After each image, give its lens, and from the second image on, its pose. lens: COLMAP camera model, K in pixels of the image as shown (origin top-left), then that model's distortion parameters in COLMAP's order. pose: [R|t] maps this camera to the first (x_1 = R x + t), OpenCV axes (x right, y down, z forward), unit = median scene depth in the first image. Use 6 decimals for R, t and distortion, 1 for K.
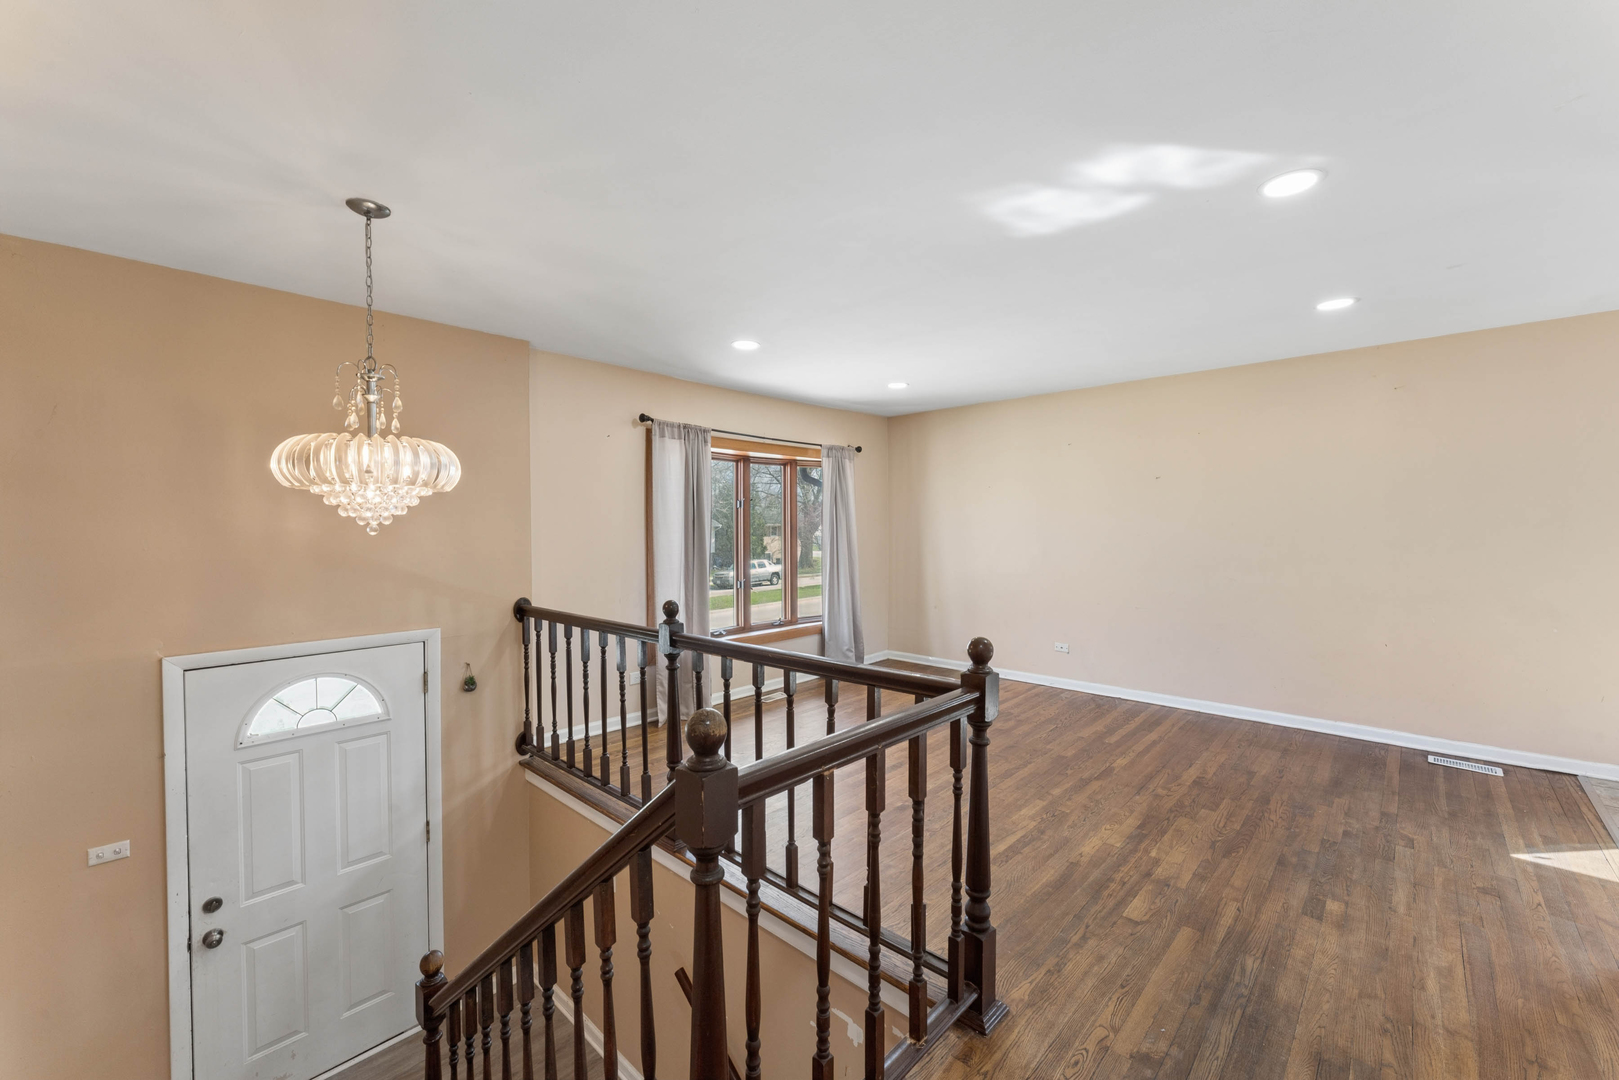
lens RADIAL K [[645.2, 0, 807.2], [0, 645.2, 530.0], [0, 0, 1]] dist [0.002602, 0.000598]
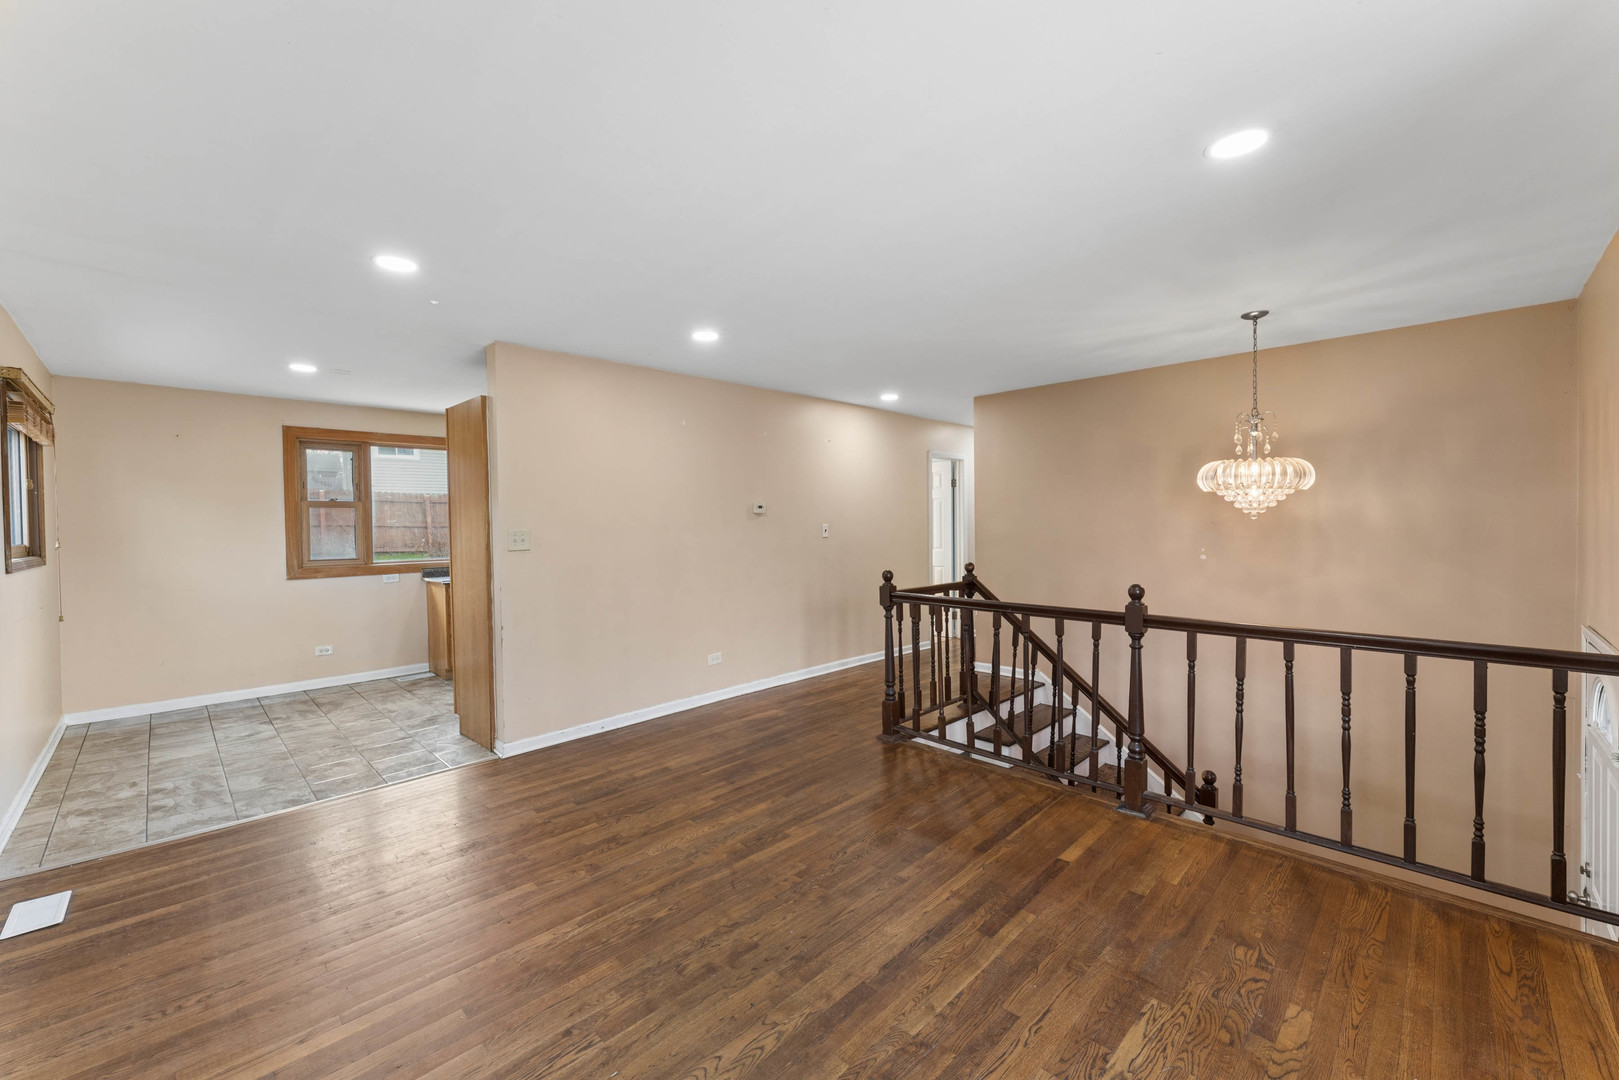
lens RADIAL K [[645.2, 0, 809.3], [0, 645.2, 537.4], [0, 0, 1]] dist [0.002602, 0.000598]
pose [[-0.999507, 0.018221, 0.025565, 0.399708], [0.019037, 0.999305, 0.032038, -0.018902], [-0.024963, 0.032509, -0.999160, 2.710272]]
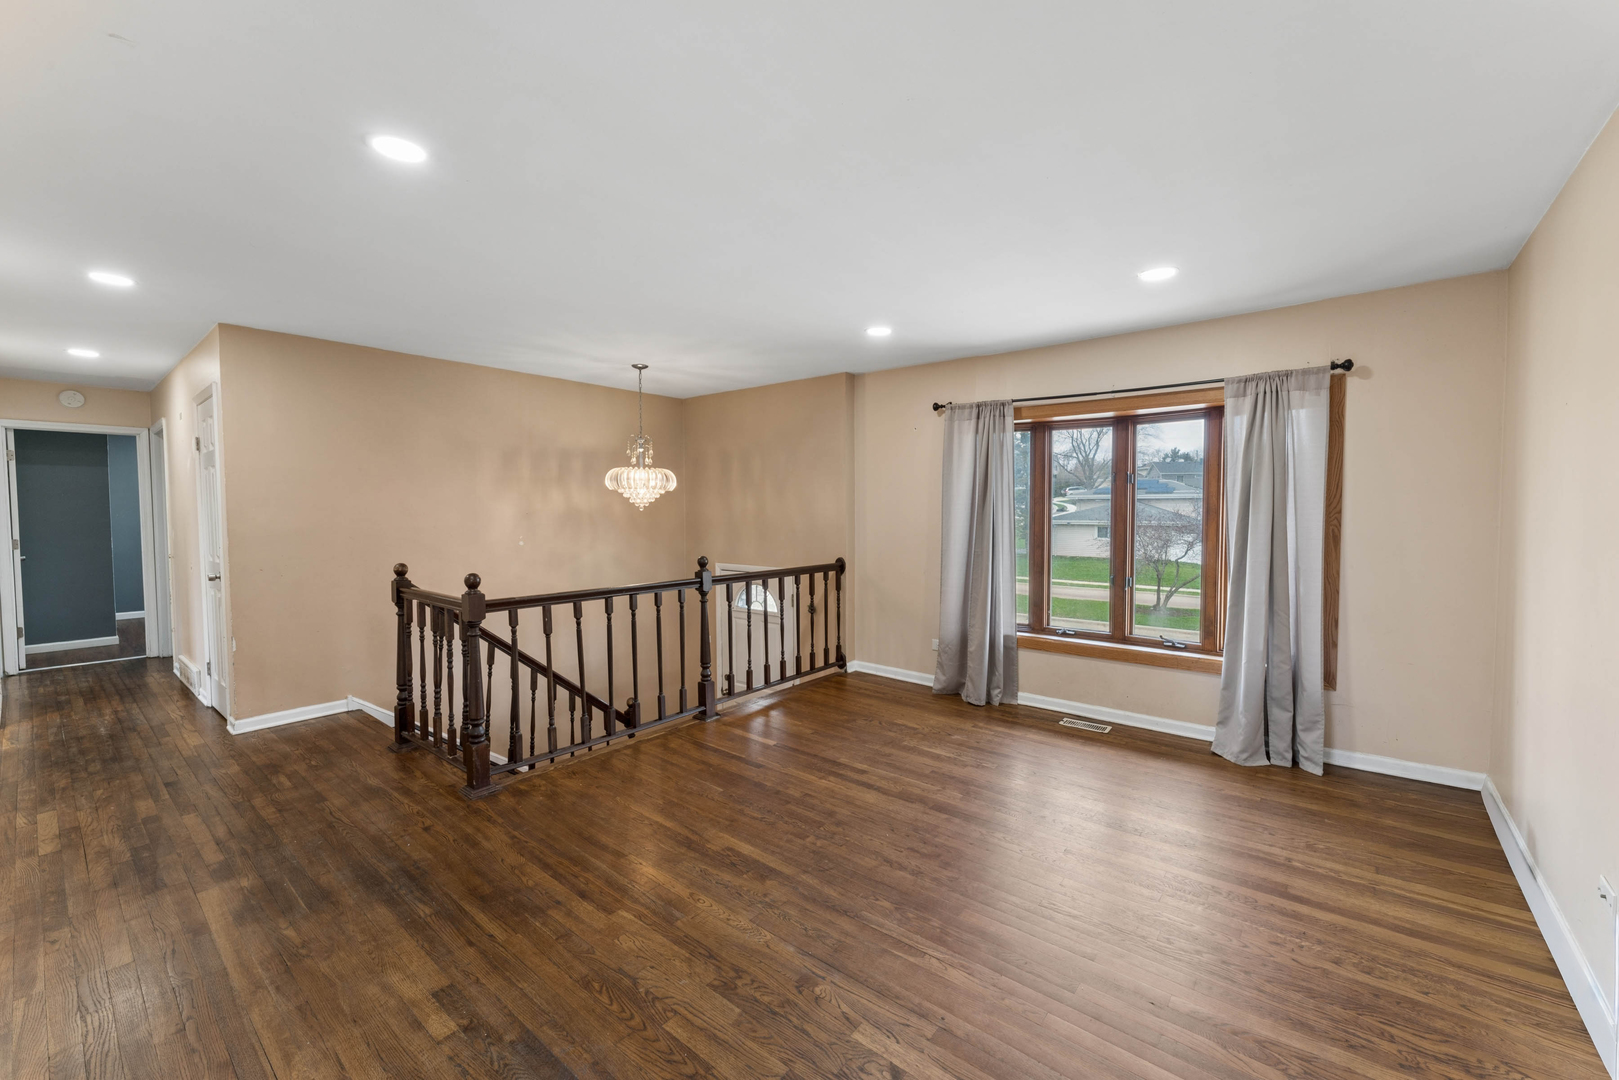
lens RADIAL K [[645.2, 0, 809.4], [0, 645.2, 535.2], [0, 0, 1]] dist [0.002602, 0.000598]
pose [[0.069558, 0.050077, -0.996320, 1.685326], [-0.008688, 0.998732, 0.049591, -0.021240], [0.997540, 0.005207, 0.069905, 1.479646]]
